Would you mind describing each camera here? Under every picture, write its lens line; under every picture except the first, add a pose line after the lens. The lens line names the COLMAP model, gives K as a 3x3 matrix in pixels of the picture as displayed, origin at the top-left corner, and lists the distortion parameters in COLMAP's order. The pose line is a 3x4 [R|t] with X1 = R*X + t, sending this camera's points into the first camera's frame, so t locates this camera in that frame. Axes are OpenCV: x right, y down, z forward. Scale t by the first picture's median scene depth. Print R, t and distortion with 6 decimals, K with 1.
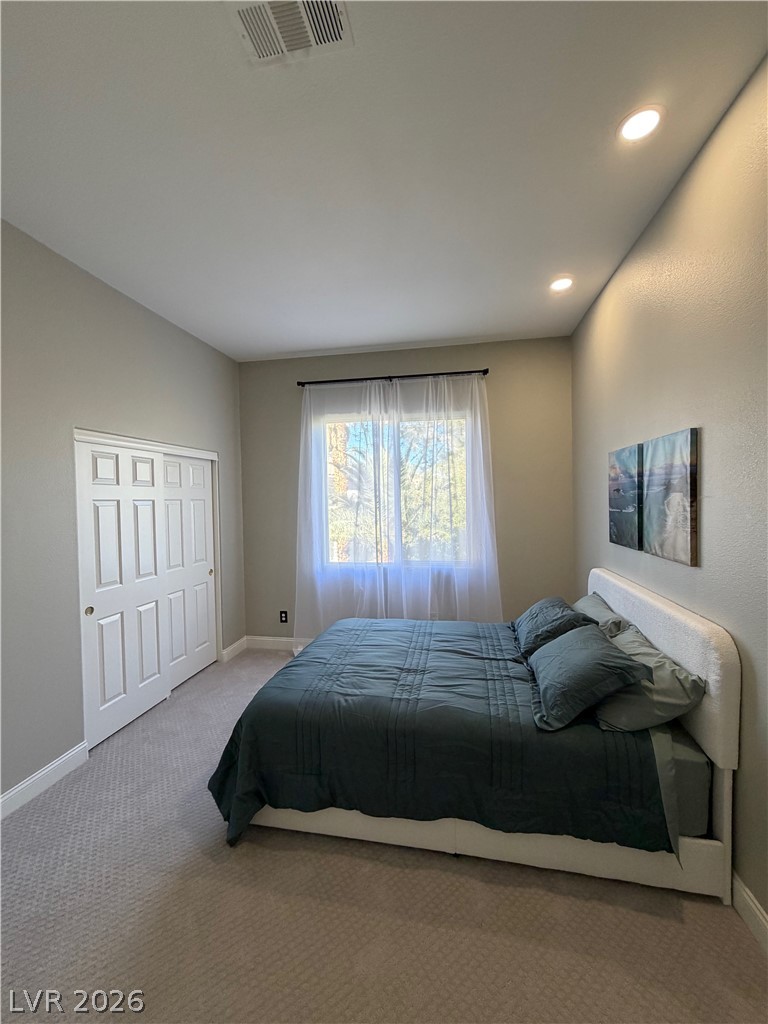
lens RADIAL K [[407.4, 0, 386.5], [0, 407.4, 509.1], [0, 0, 1]] dist [0.001216, 0.000416]
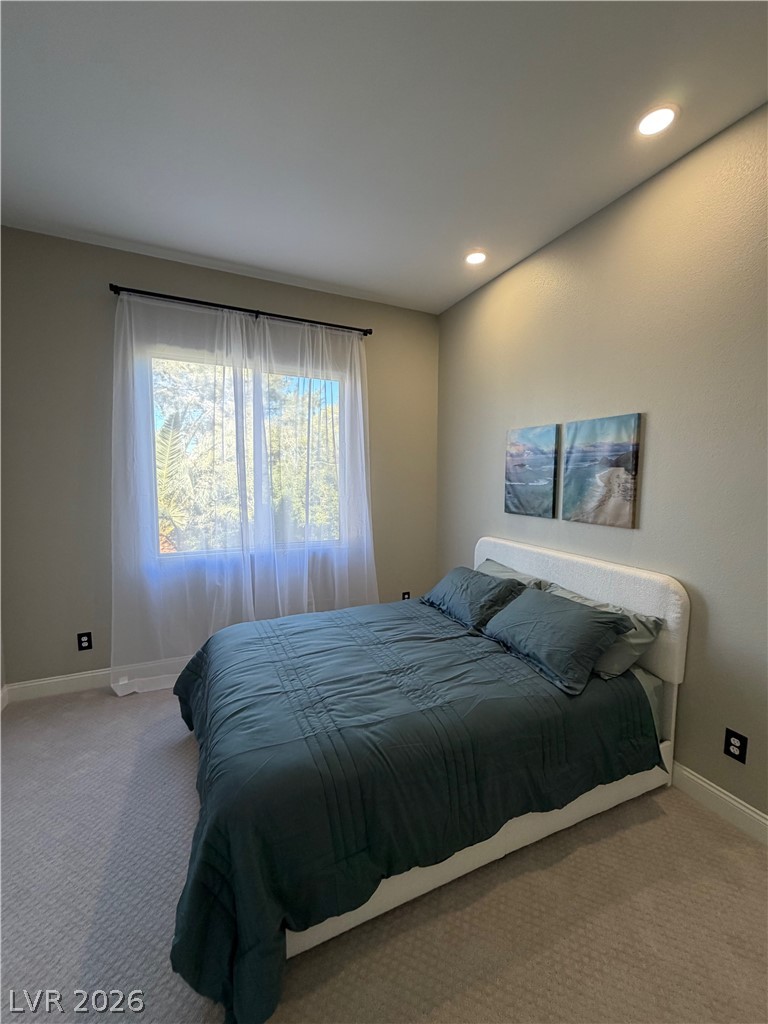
lens RADIAL K [[407.4, 0, 386.5], [0, 407.4, 509.1], [0, 0, 1]] dist [0.001216, 0.000416]
pose [[0.817171, -0.024604, 0.575870, -0.389413], [-0.006827, 0.998605, 0.052354, 0.017486], [-0.576355, -0.046714, 0.815863, 0.312068]]
